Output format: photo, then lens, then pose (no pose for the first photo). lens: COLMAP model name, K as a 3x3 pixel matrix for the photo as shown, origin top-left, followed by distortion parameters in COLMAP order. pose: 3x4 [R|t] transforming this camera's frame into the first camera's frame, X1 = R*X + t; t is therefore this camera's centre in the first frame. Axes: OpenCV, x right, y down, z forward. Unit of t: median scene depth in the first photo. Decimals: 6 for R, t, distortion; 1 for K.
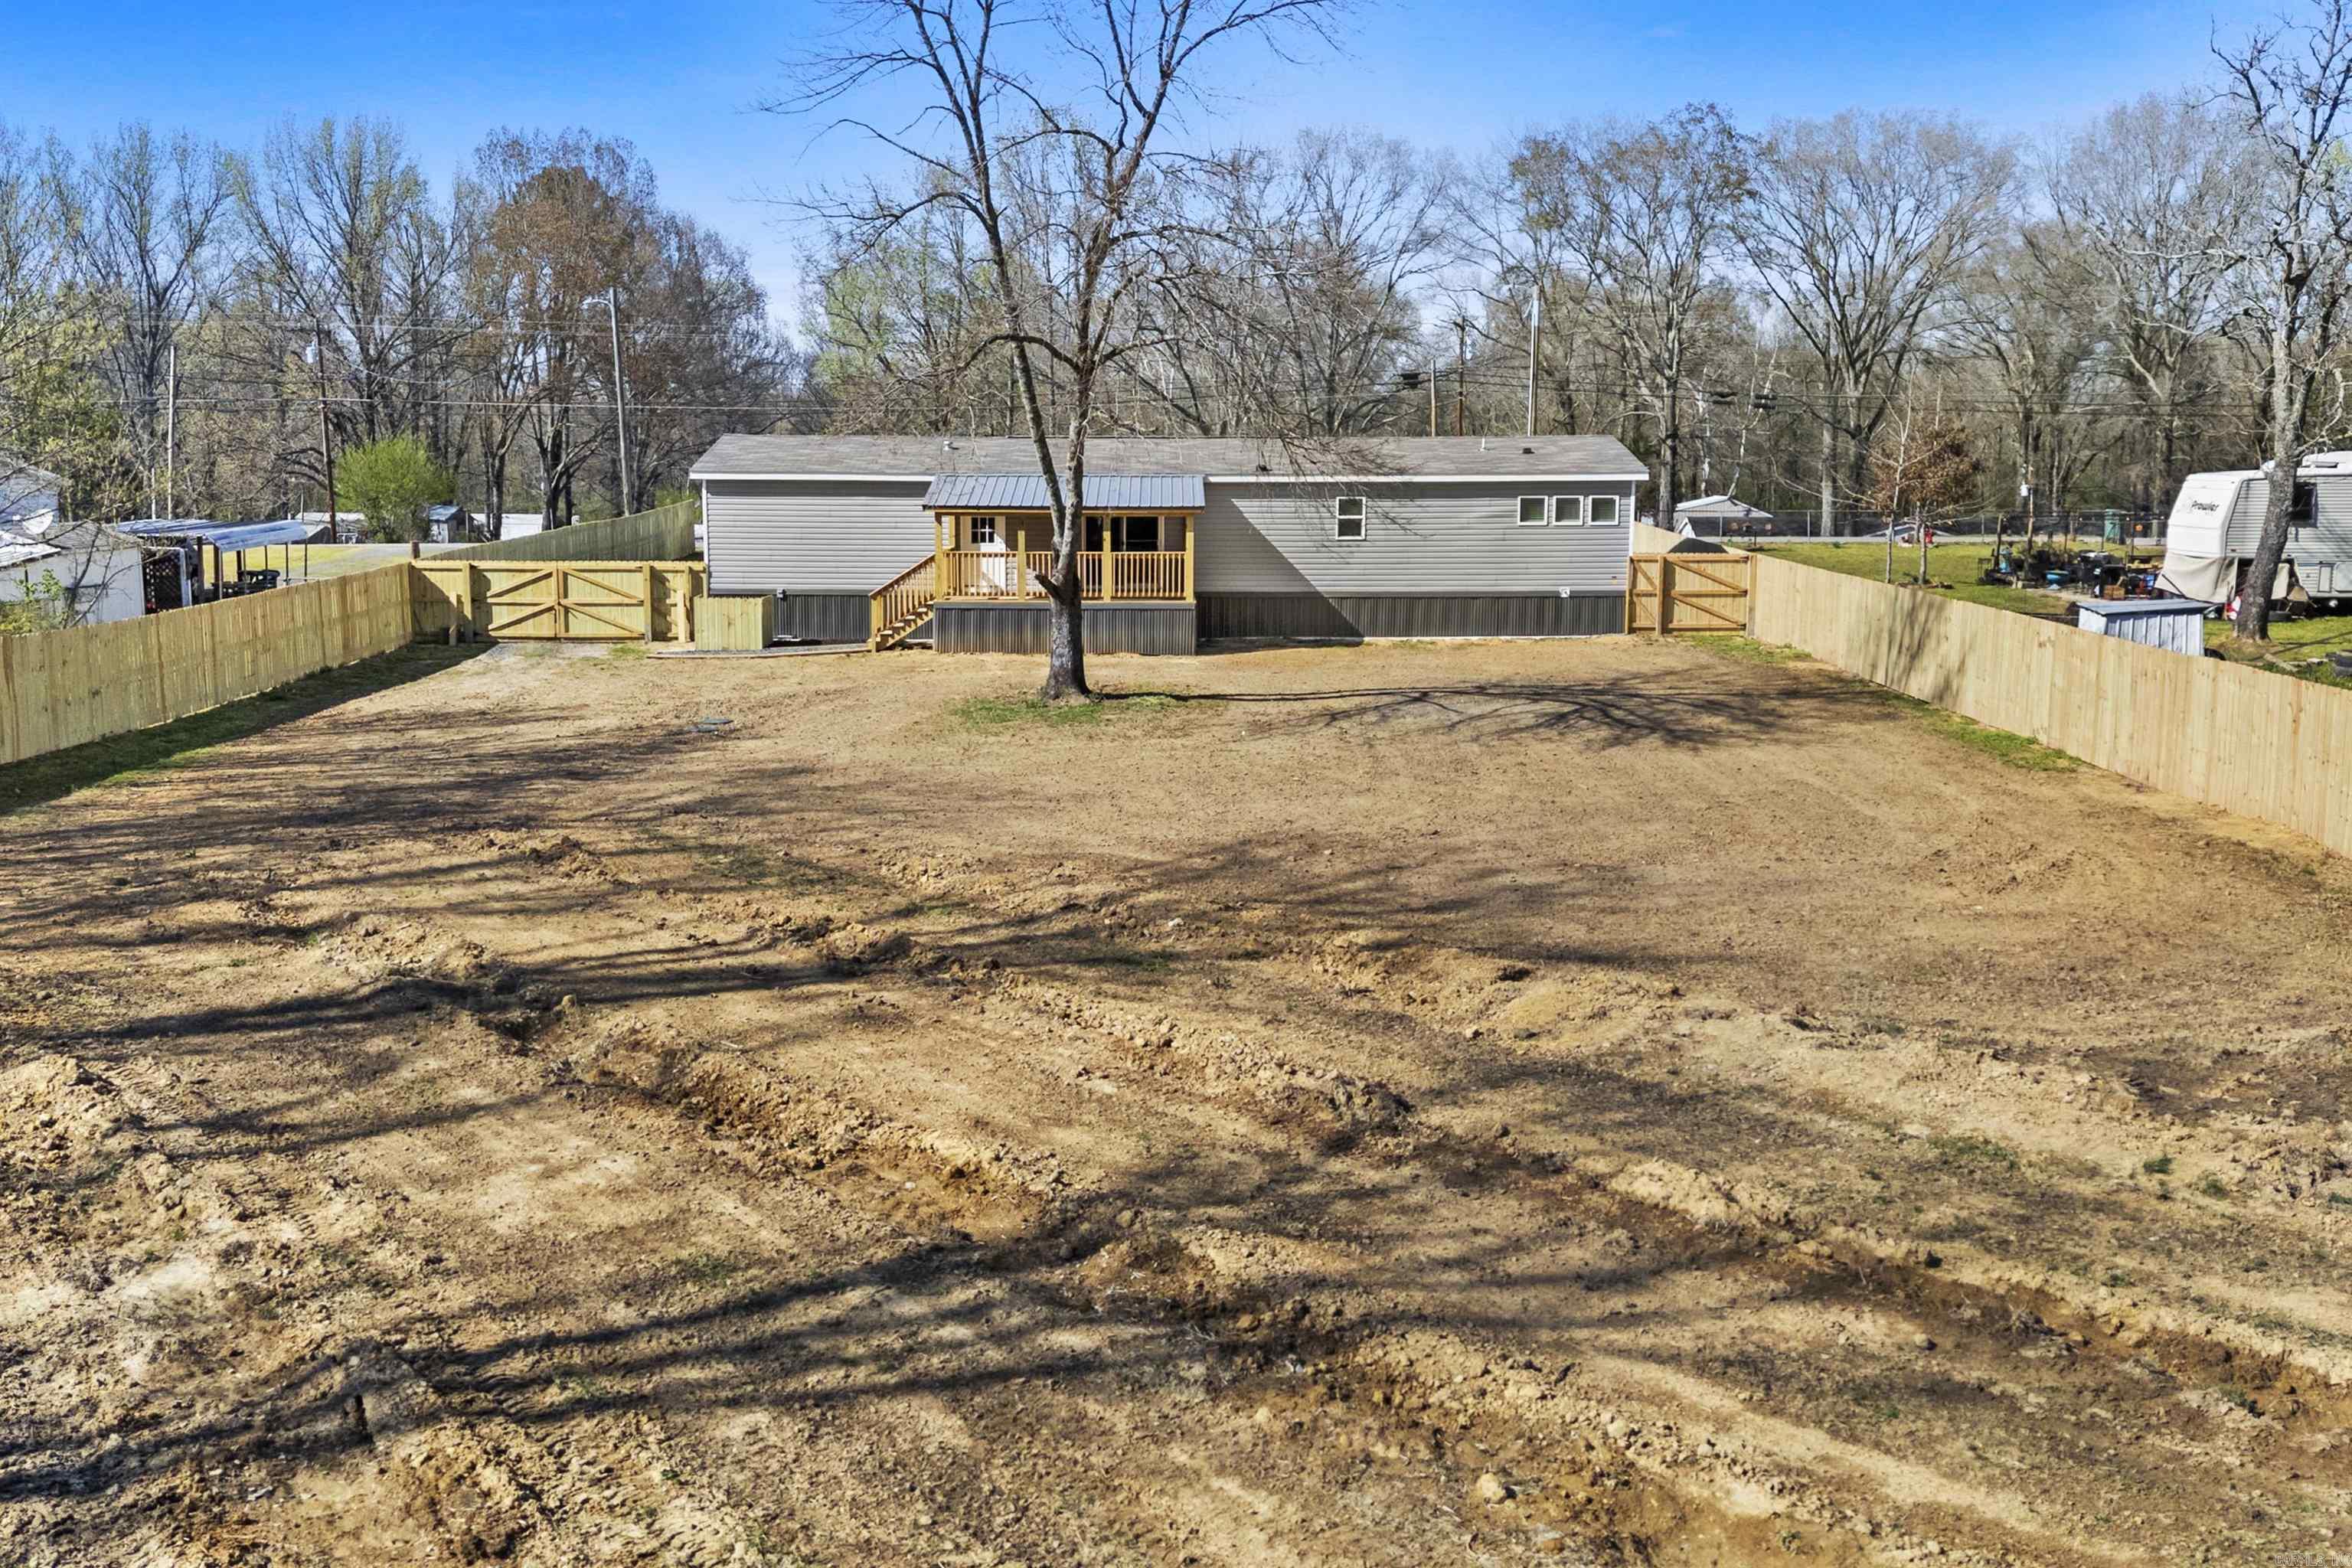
lens RADIAL K [[1704.1, 0, 1176.0], [0, 1704.1, 784.0], [0, 0, 1]] dist [0.099539, -0.148764]
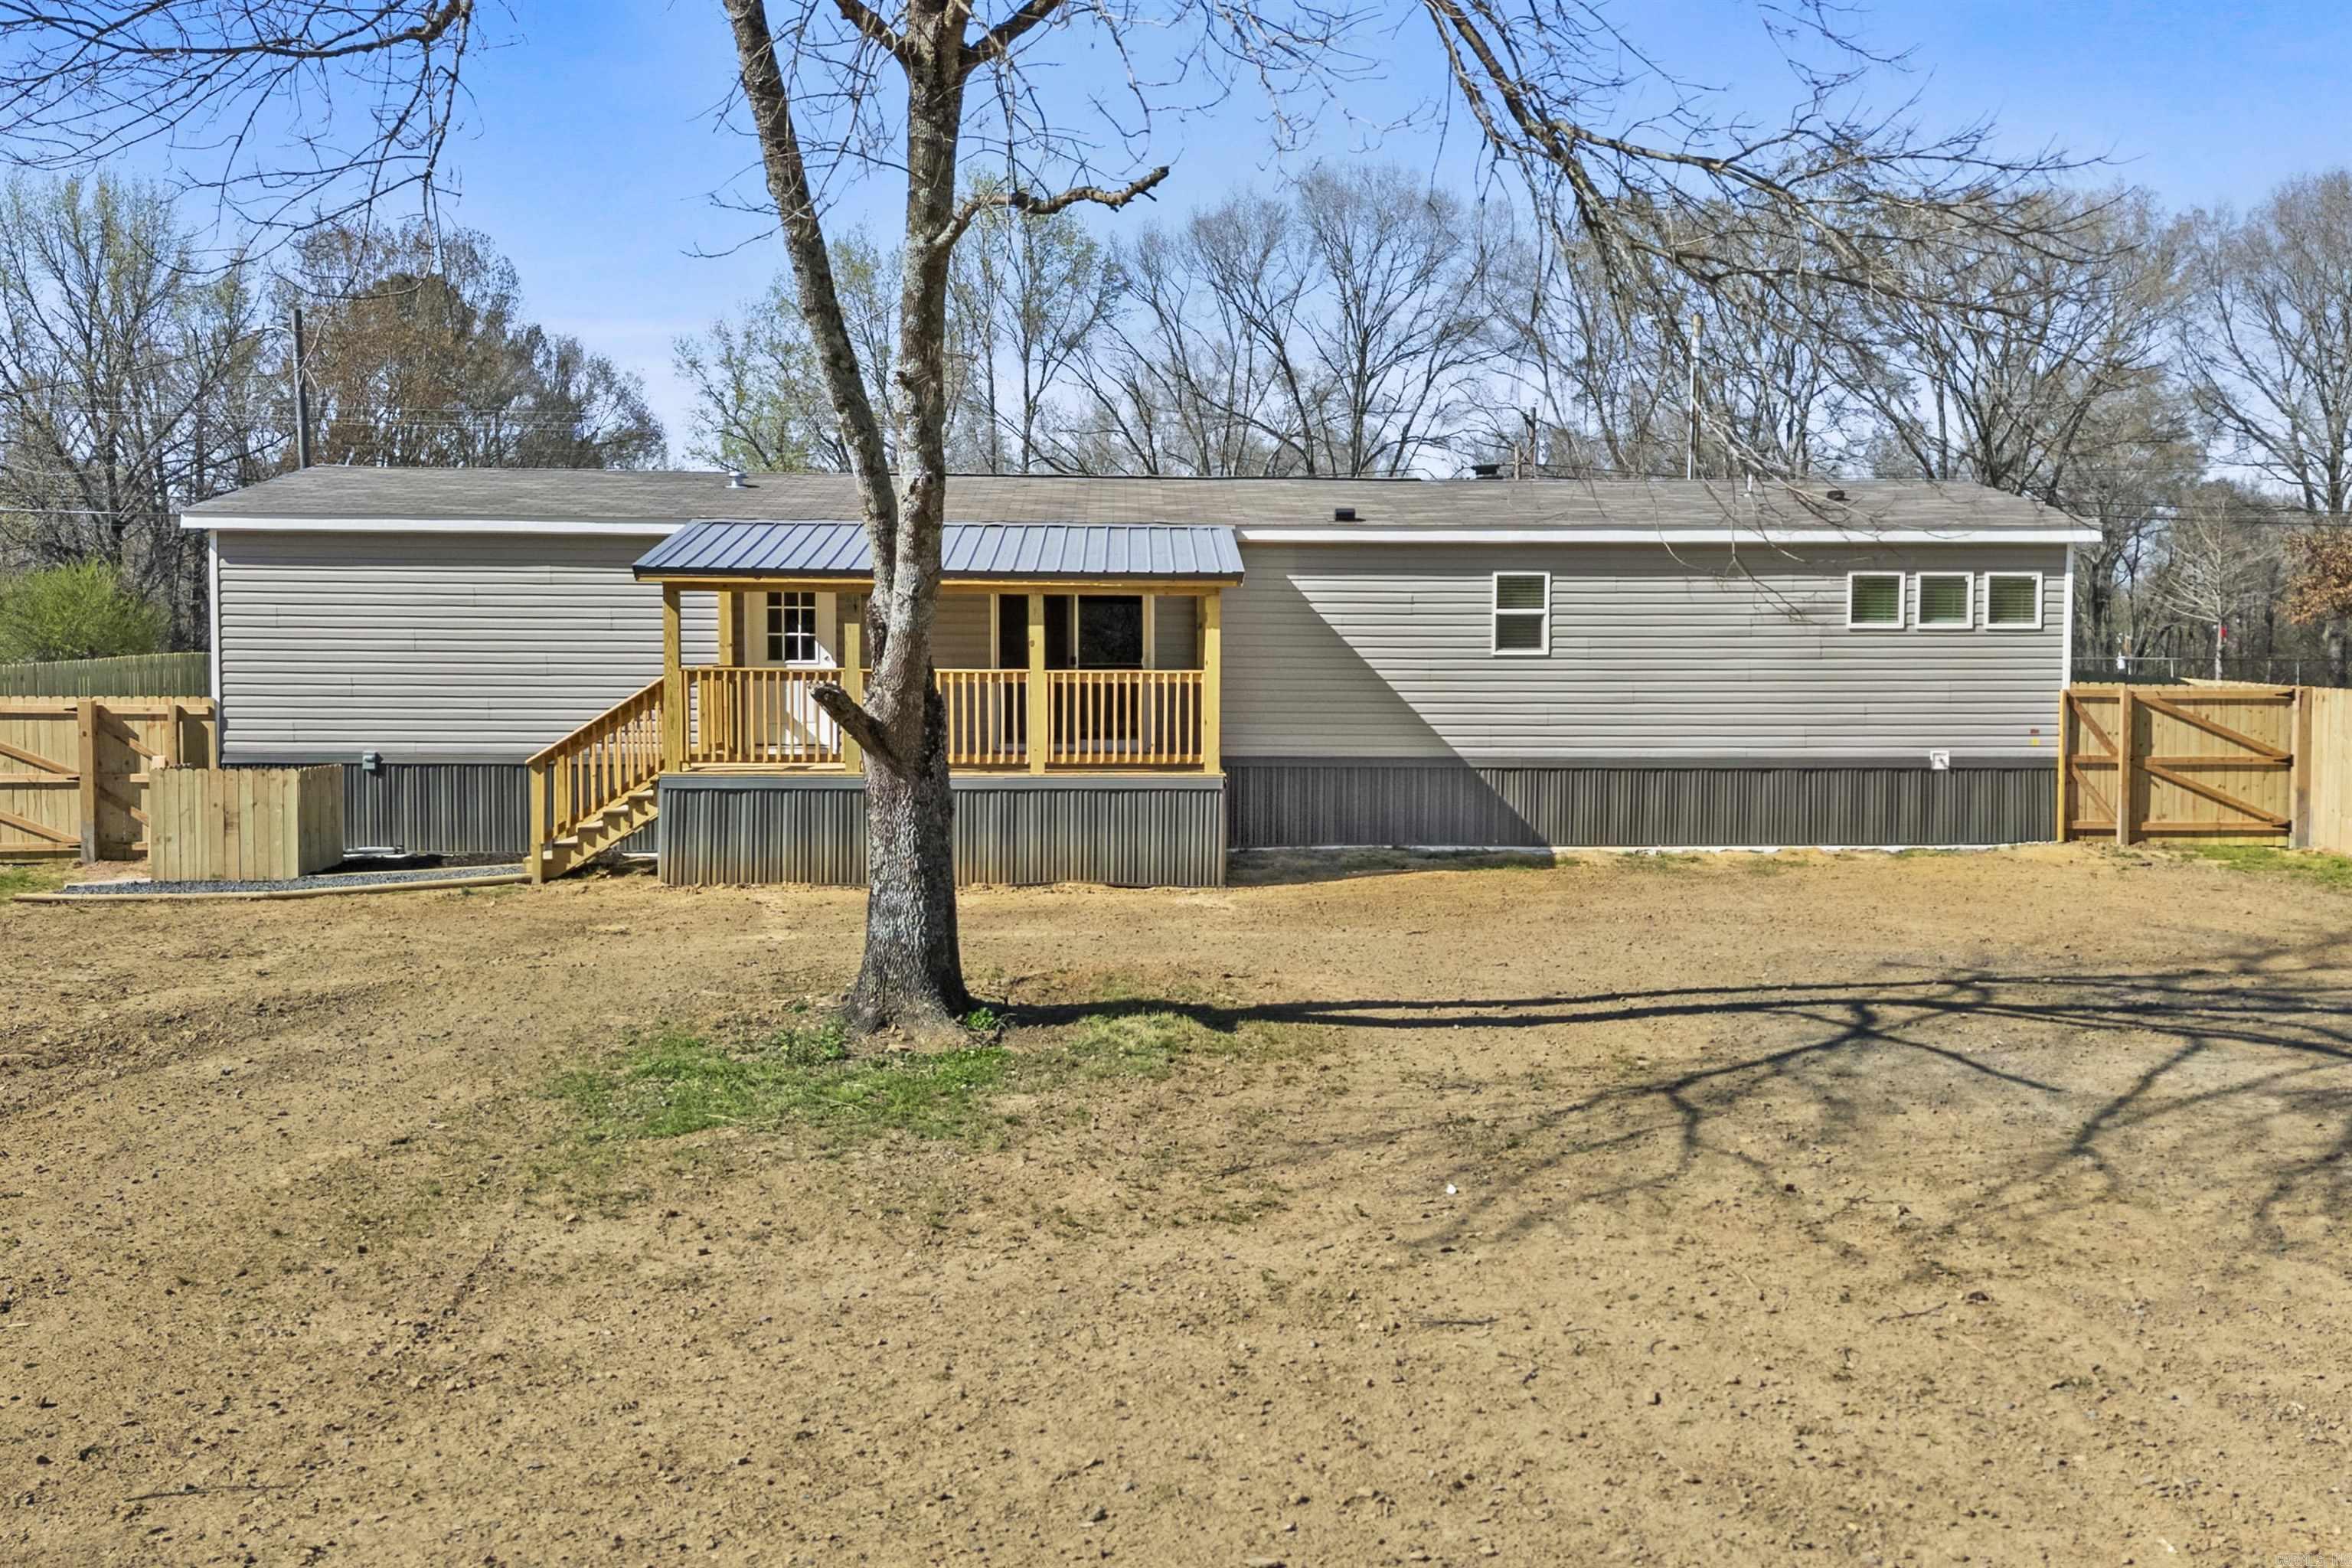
lens RADIAL K [[1704.1, 0, 1176.0], [0, 1704.1, 784.0], [0, 0, 1]] dist [0.099539, -0.148764]
pose [[0.999754, -0.000264, 0.022191, -0.011882], [0.002709, 0.993902, -0.110237, -0.049949], [-0.022027, 0.110270, 0.993658, 0.508251]]
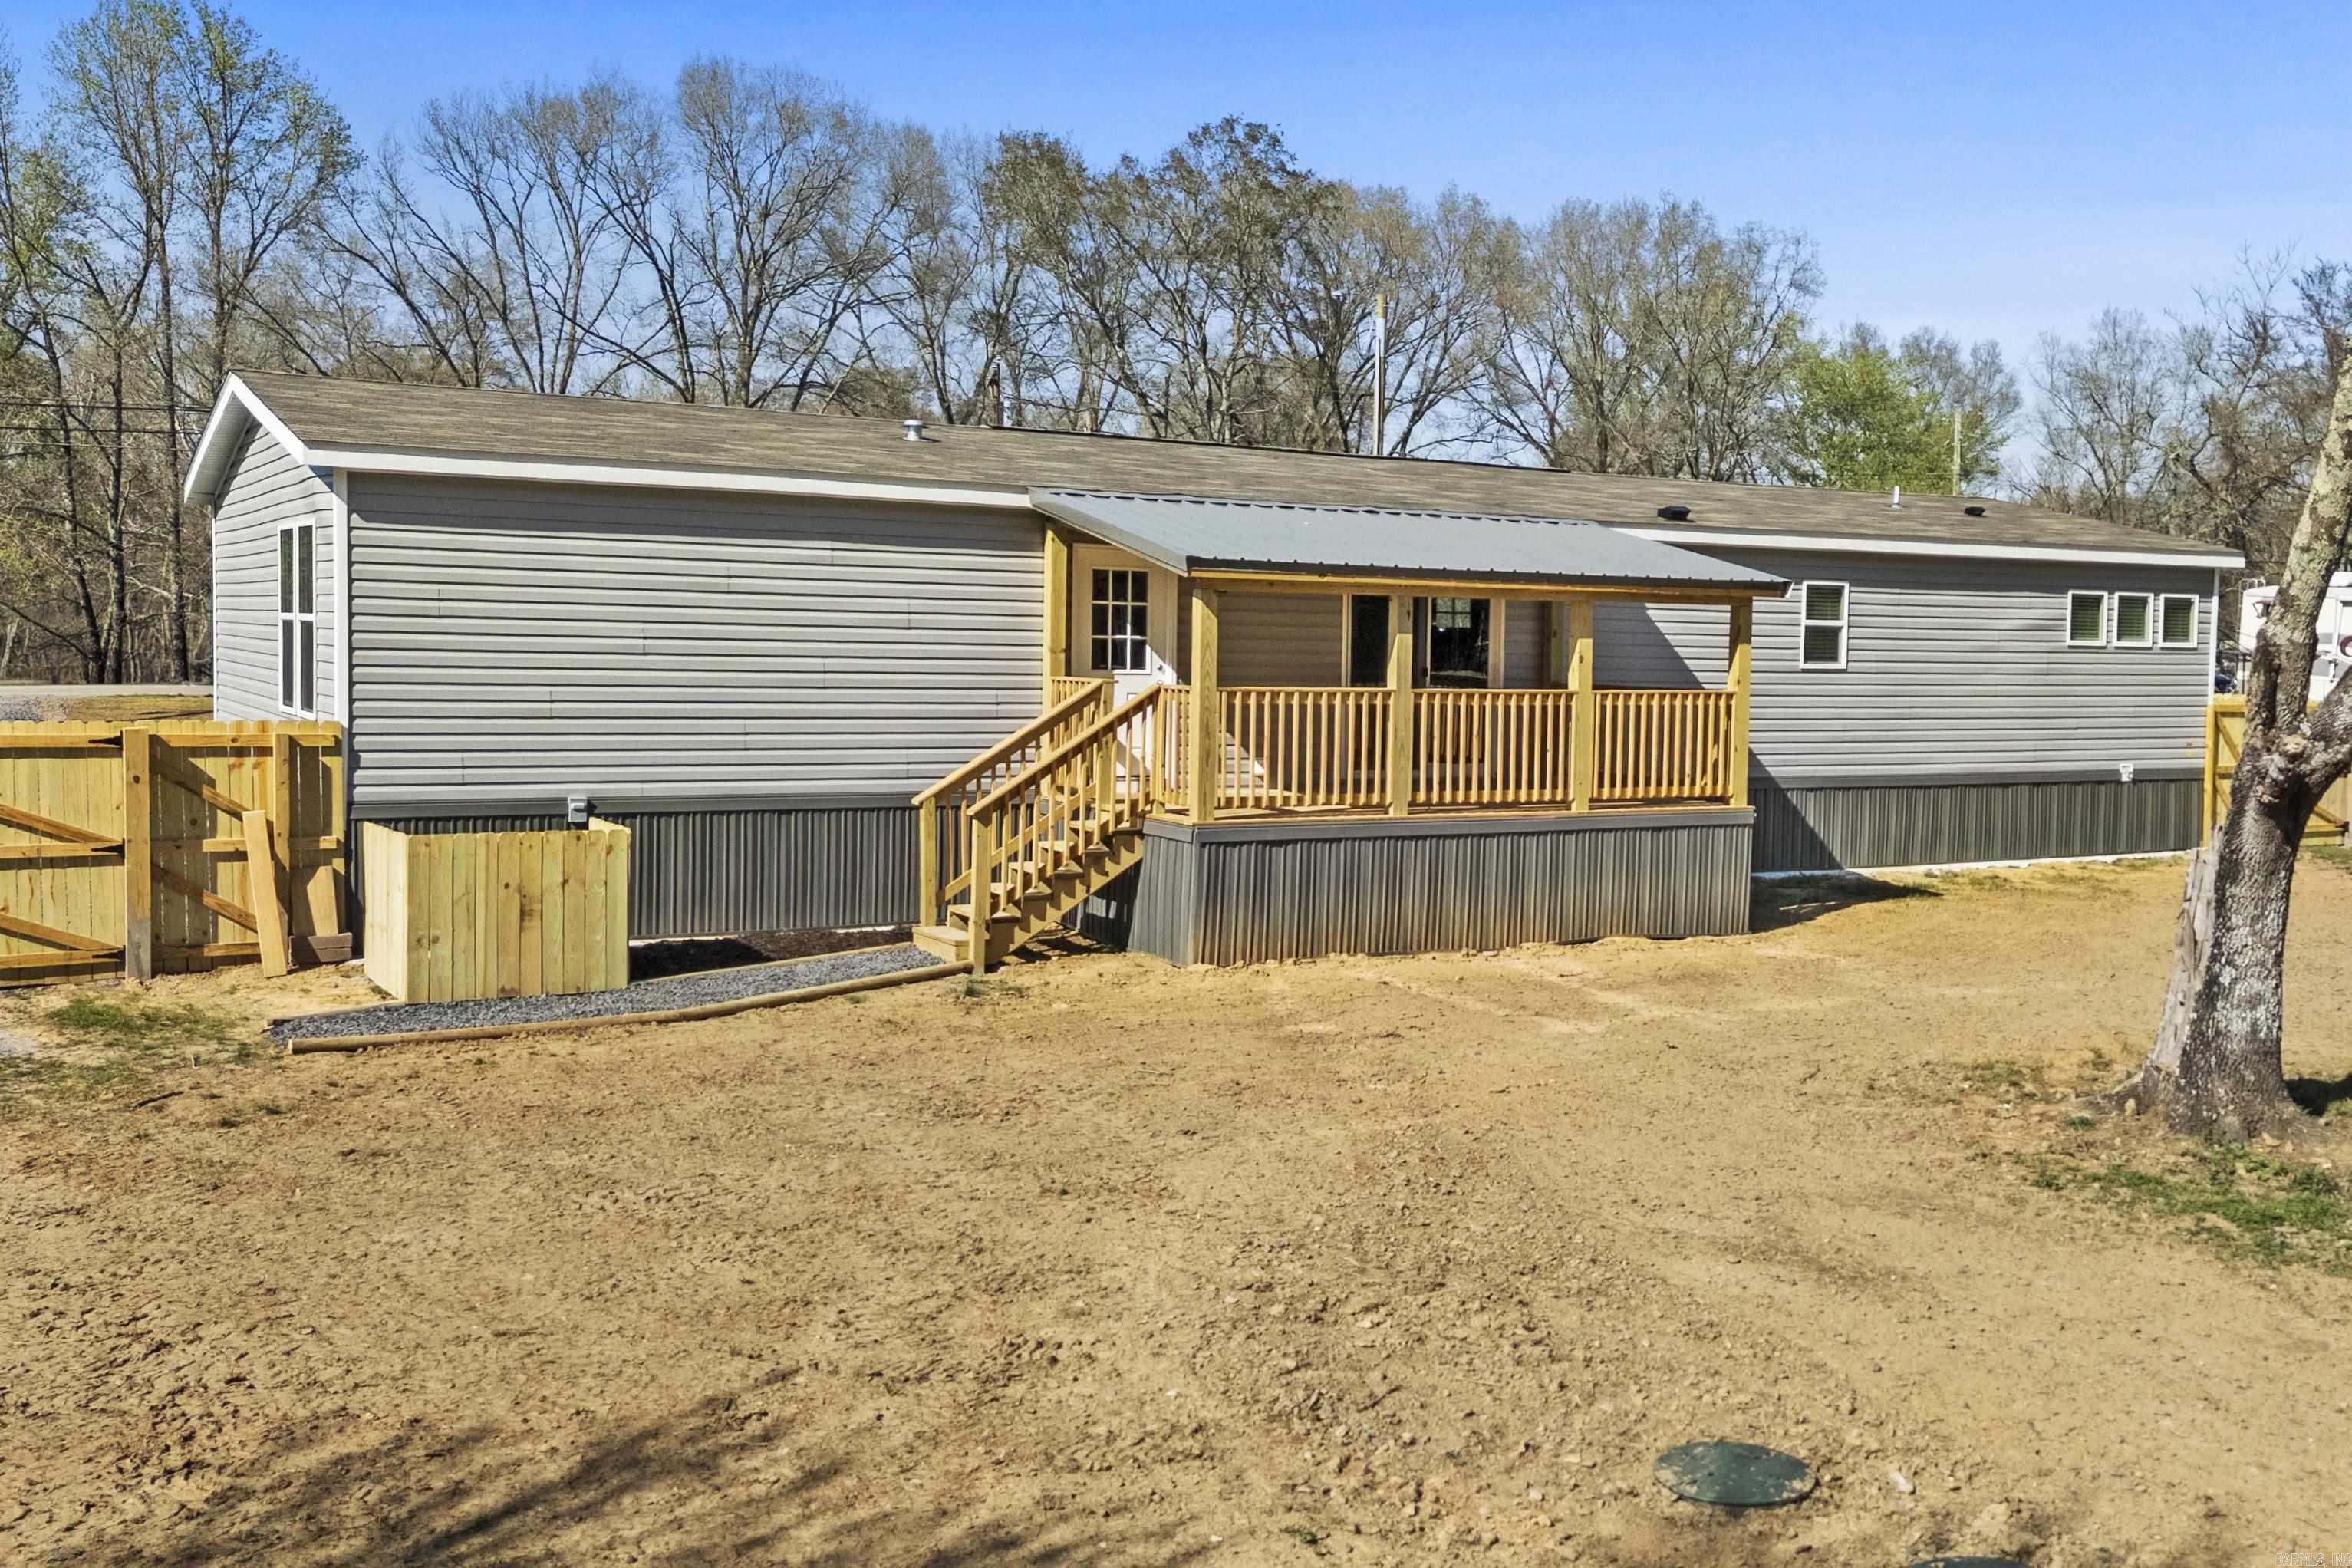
lens RADIAL K [[1858.8, 0, 1282.6], [0, 1858.8, 794.7], [0, 0, 1]] dist [0.038911, -0.004228]
pose [[0.902715, -0.020595, 0.429746, -0.266270], [0.063722, 0.994237, -0.086206, -0.073257], [-0.425494, 0.105203, 0.898825, 0.604632]]
